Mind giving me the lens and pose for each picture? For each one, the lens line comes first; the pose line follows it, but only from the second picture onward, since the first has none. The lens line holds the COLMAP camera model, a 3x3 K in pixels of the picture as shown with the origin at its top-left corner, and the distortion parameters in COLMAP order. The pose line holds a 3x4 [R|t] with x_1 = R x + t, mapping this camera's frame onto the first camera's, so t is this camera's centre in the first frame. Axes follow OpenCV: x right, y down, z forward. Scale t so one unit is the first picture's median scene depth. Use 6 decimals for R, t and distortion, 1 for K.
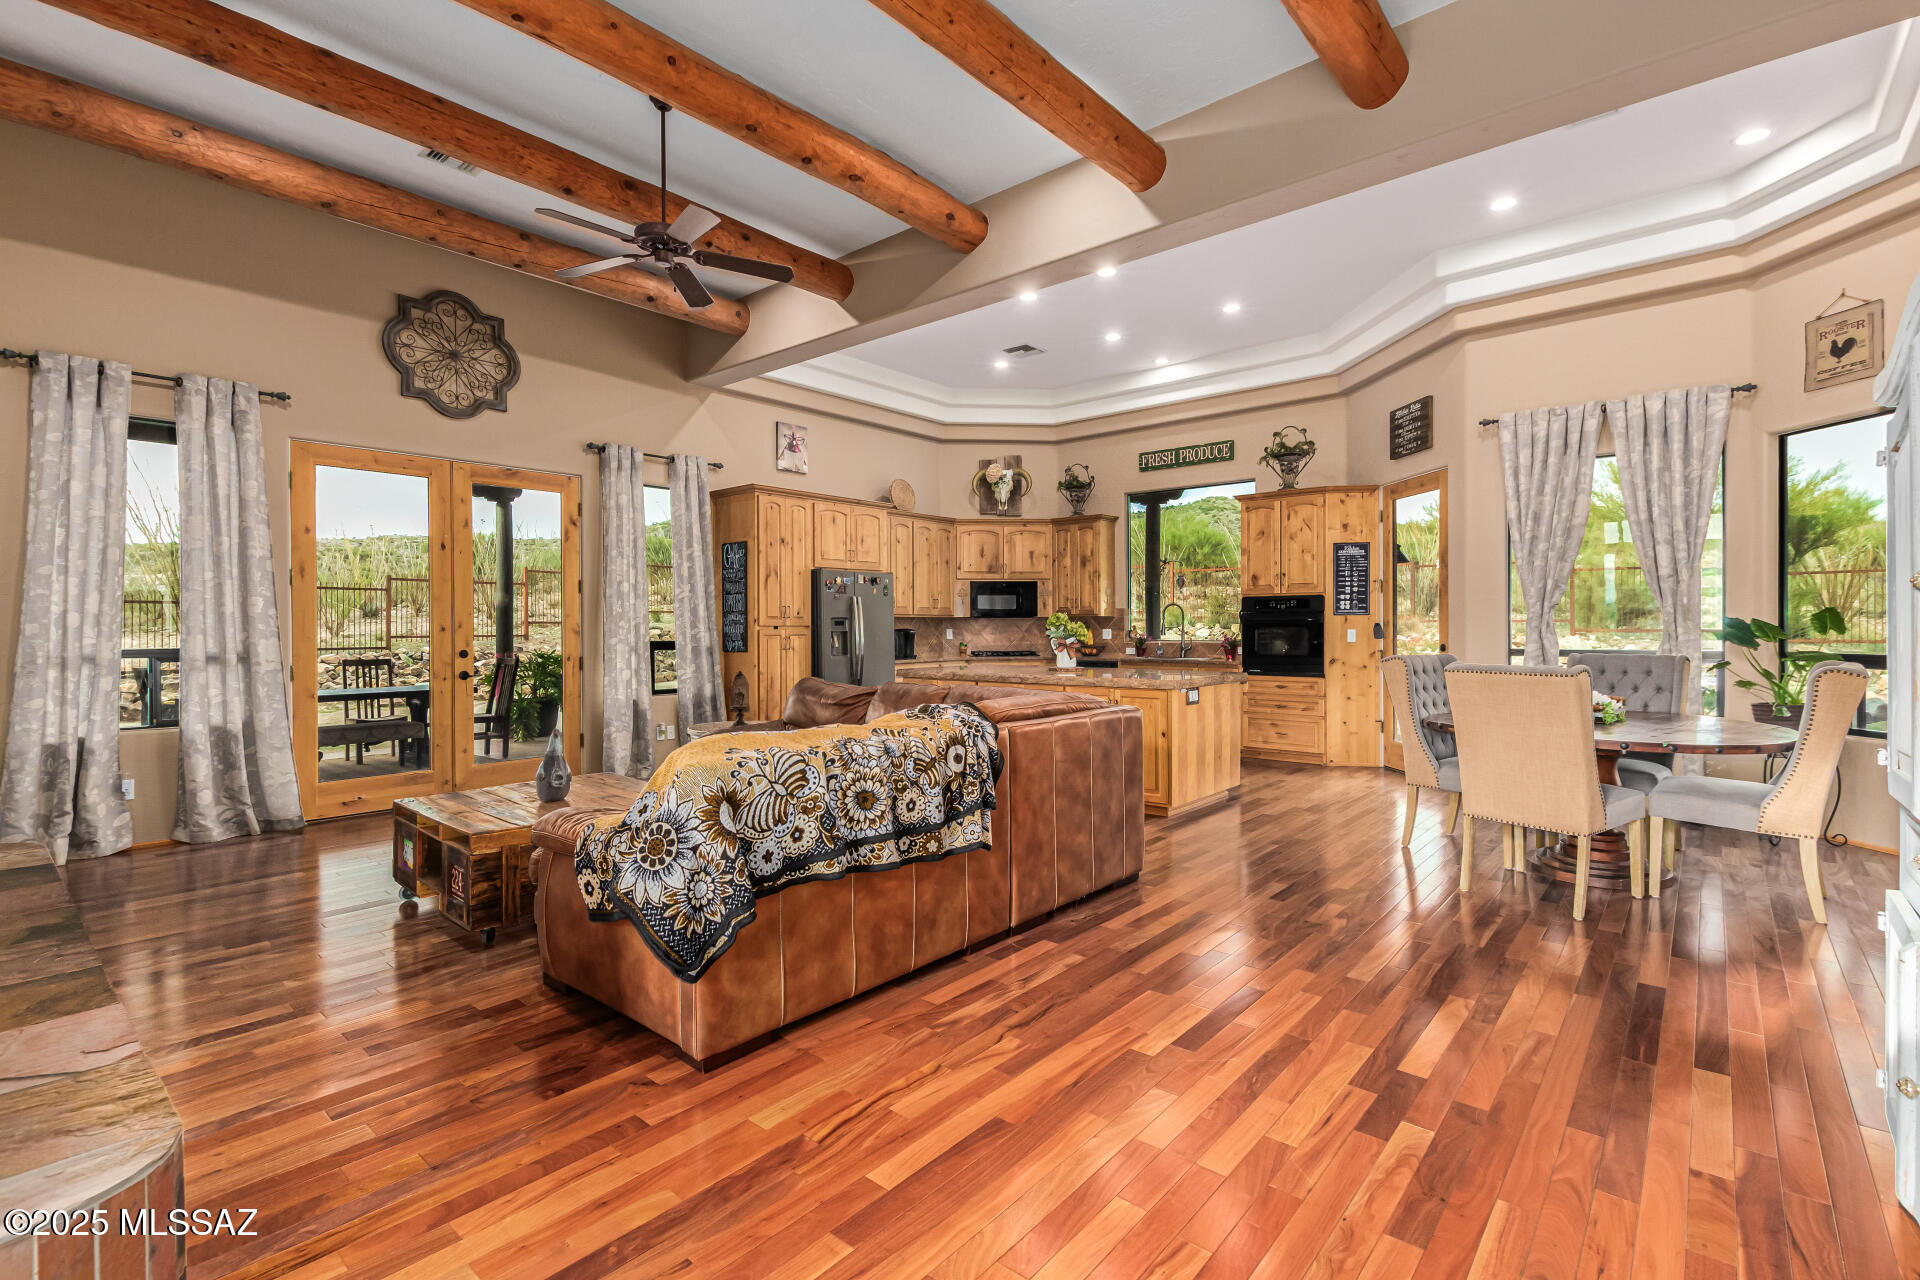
lens RADIAL K [[877.7, 0, 968.4], [0, 877.7, 624.4], [0, 0, 1]] dist [0.001714, -0.000088]
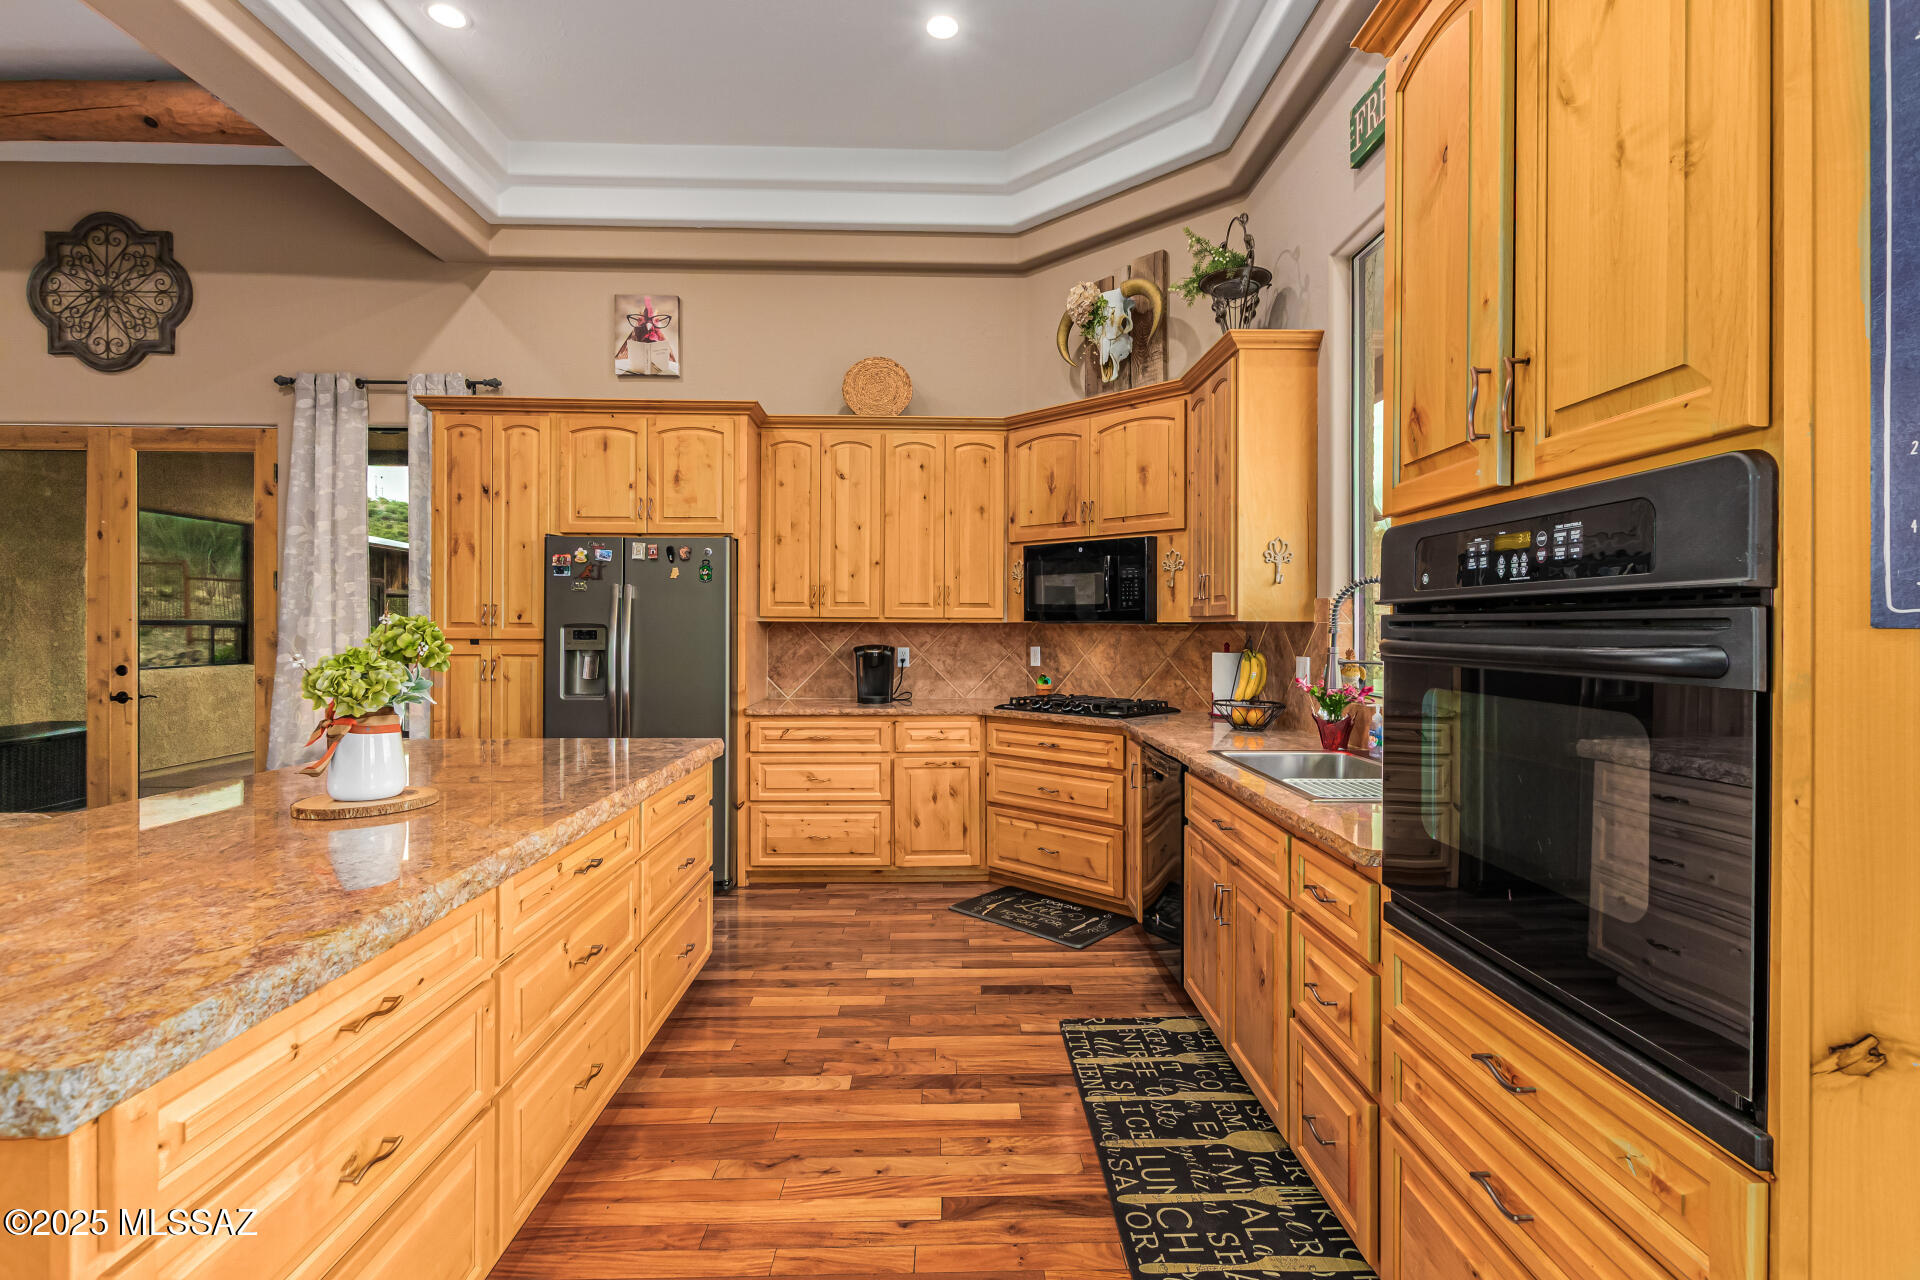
lens RADIAL K [[877.7, 0, 968.4], [0, 877.7, 624.4], [0, 0, 1]] dist [0.001714, -0.000088]
pose [[0.668960, 0.005690, -0.743276, 0.461266], [-0.004557, 0.999983, 0.003553, -0.012053], [0.743284, 0.001010, 0.668975, 0.923286]]
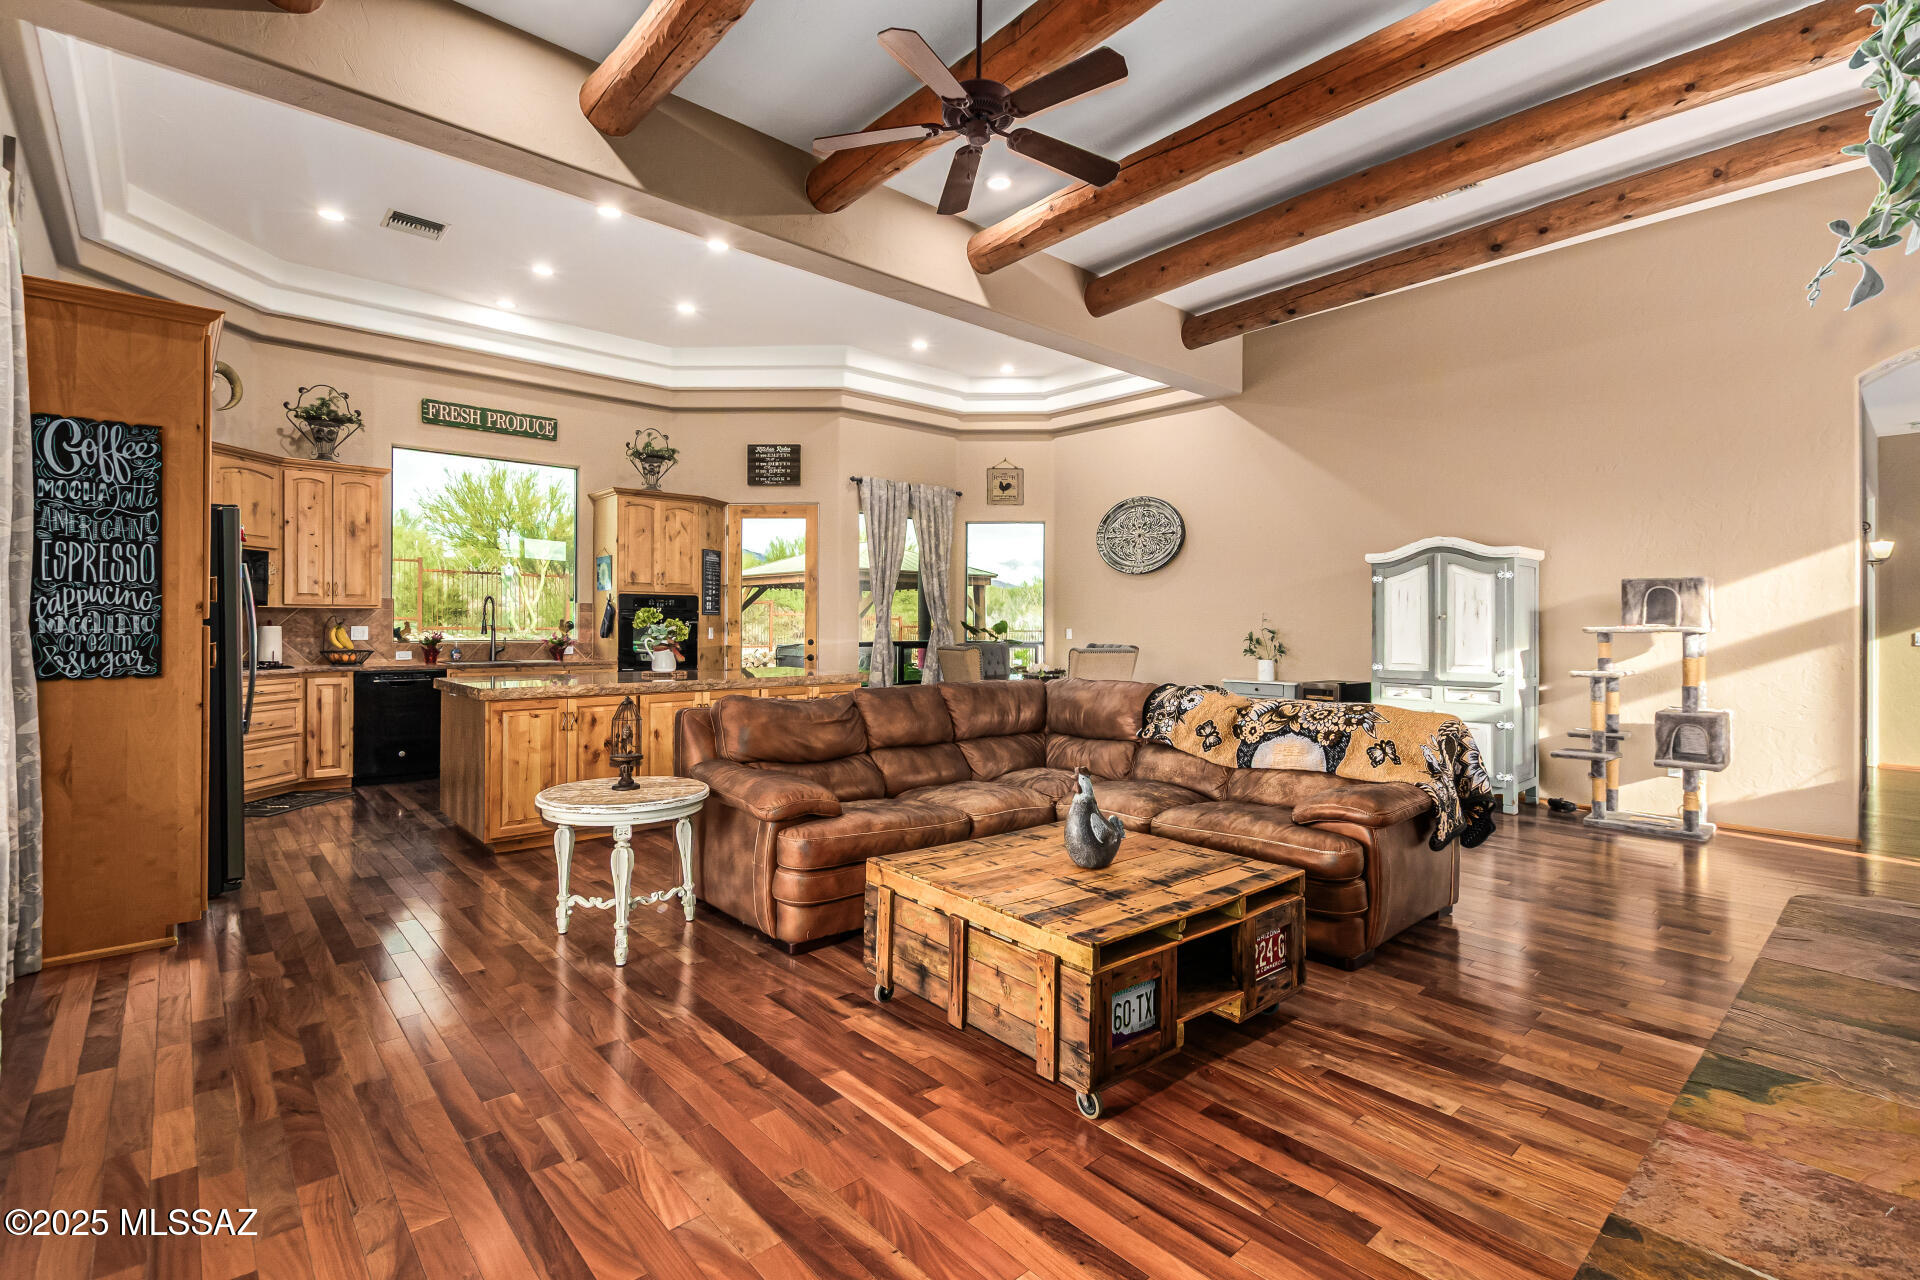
lens RADIAL K [[869.9, 0, 965.8], [0, 869.9, 622.0], [0, 0, 1]] dist [0.000263, -0.000049]
pose [[0.132308, 0.007534, 0.991180, -0.671370], [-0.007770, 0.999948, -0.006564, 0.003030], [-0.991178, -0.006833, 0.132360, 0.576709]]
